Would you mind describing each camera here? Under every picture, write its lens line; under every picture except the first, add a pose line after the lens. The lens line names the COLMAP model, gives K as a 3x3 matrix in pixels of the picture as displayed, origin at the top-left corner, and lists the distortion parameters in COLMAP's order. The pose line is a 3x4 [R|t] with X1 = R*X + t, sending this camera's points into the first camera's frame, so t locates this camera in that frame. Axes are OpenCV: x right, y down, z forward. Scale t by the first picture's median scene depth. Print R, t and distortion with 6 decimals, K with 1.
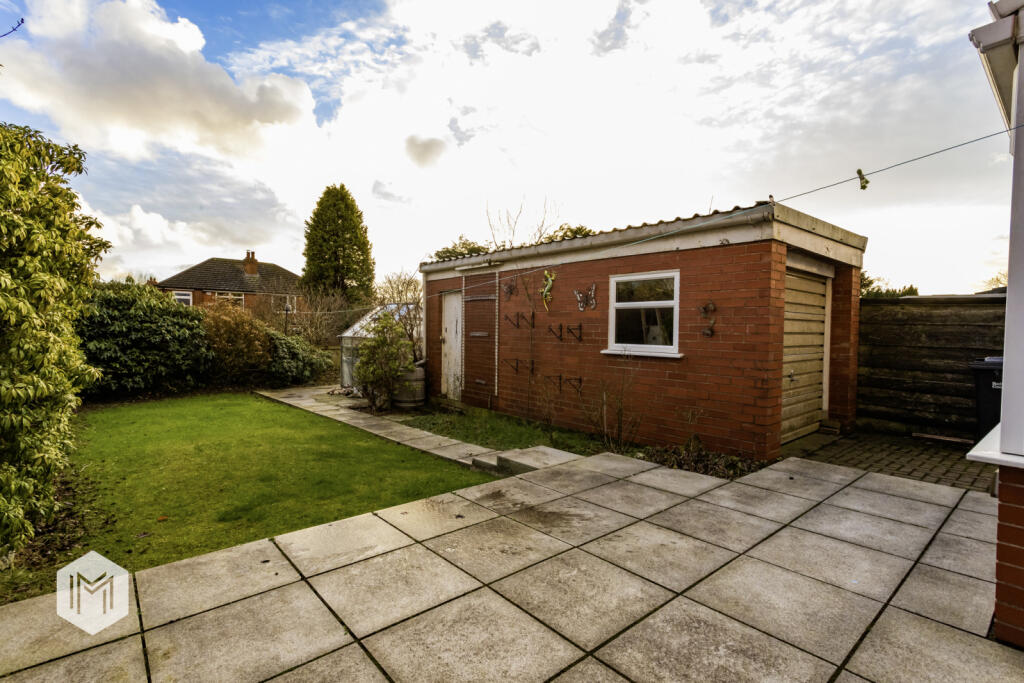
lens RADIAL K [[490.2, 0, 510.0], [0, 490.2, 342.0], [0, 0, 1]] dist [-0.001028, -0.000057]
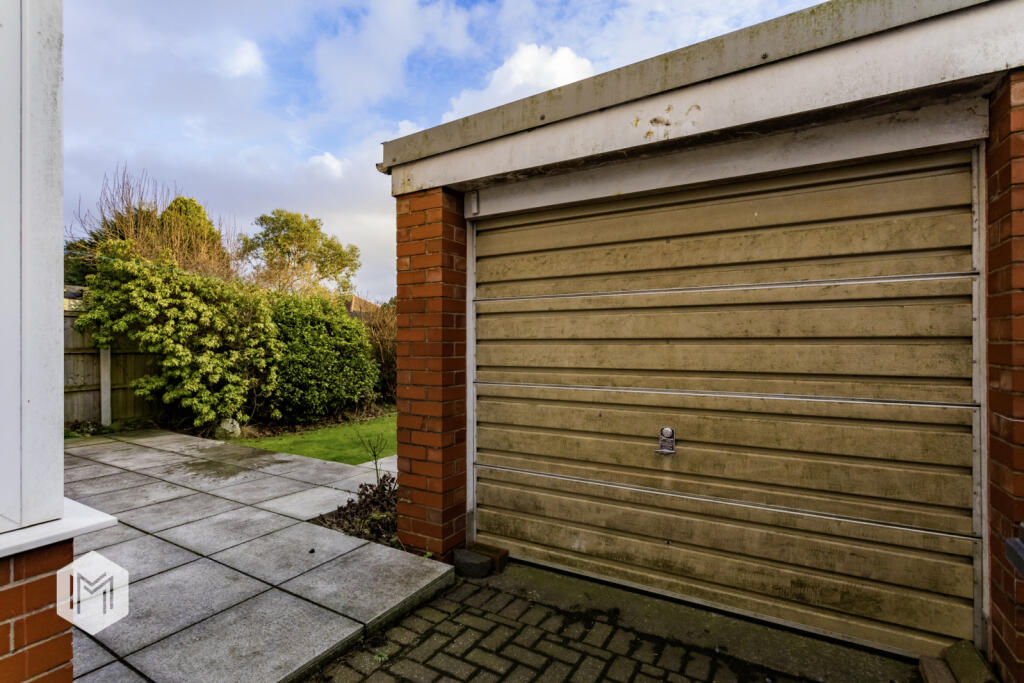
lens RADIAL K [[490.2, 0, 510.0], [0, 490.2, 342.6], [0, 0, 1]] dist [-0.001028, -0.000057]
pose [[0.310919, -0.013606, -0.950339, 1.496219], [-0.017287, 0.999651, -0.019968, -0.007391], [0.950279, 0.022637, 0.310575, 1.181587]]
